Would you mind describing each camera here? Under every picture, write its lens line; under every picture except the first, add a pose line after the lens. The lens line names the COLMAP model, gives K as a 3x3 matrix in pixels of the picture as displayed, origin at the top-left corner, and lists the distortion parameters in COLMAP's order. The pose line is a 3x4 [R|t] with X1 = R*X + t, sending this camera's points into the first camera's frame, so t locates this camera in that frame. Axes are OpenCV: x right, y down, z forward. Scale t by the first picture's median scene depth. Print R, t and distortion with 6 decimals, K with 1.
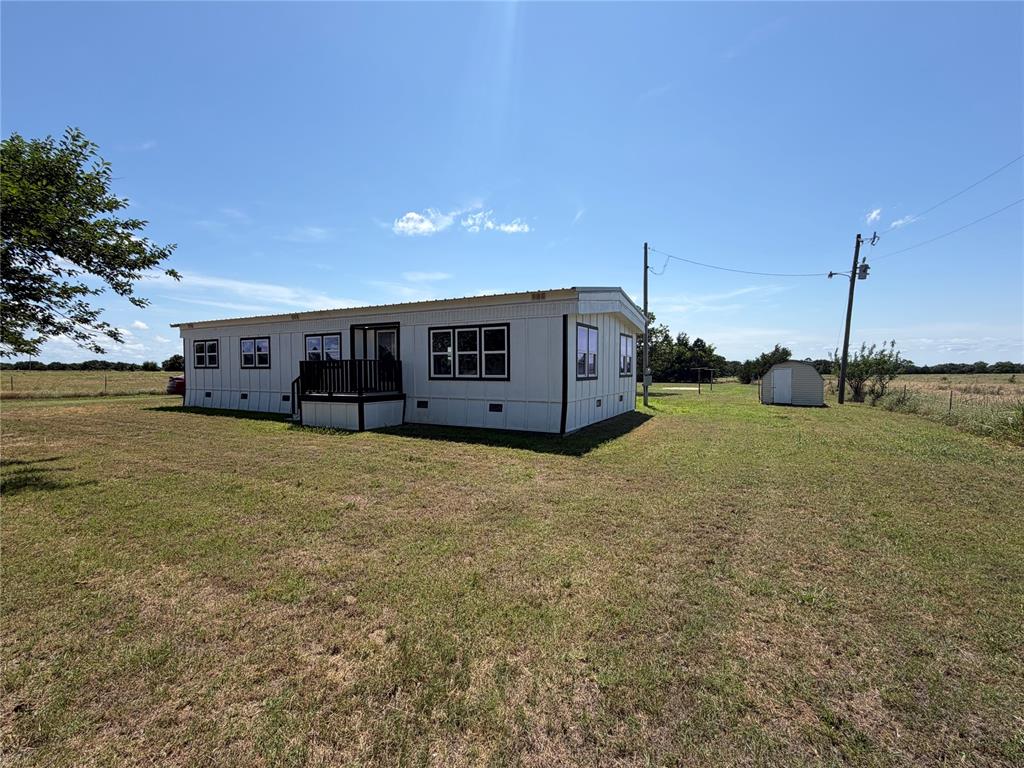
lens RADIAL K [[450.3, 0, 508.2], [0, 450.3, 387.5], [0, 0, 1]] dist [-0.005810, -0.000073]
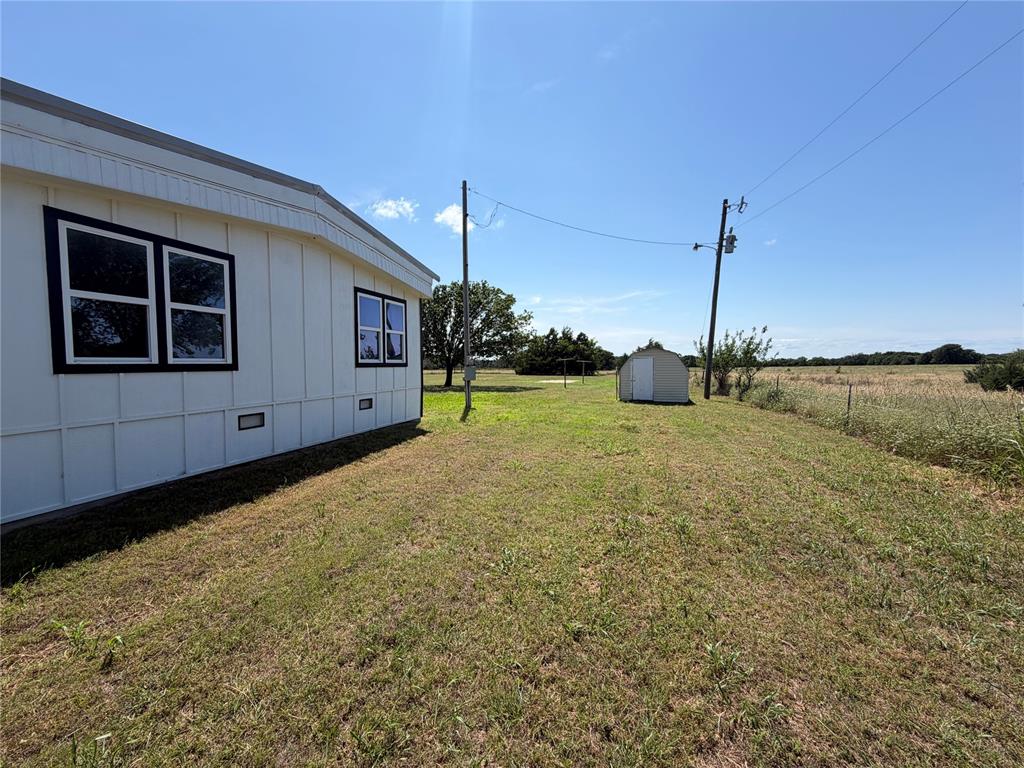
lens RADIAL K [[411.7, 0, 510.7], [0, 411.7, 387.6], [0, 0, 1]] dist [0.002139, -0.000051]
pose [[0.980163, -0.013922, 0.197702, 0.183415], [0.010672, 0.999790, 0.017494, -0.002379], [-0.197904, -0.015037, 0.980106, 0.254525]]
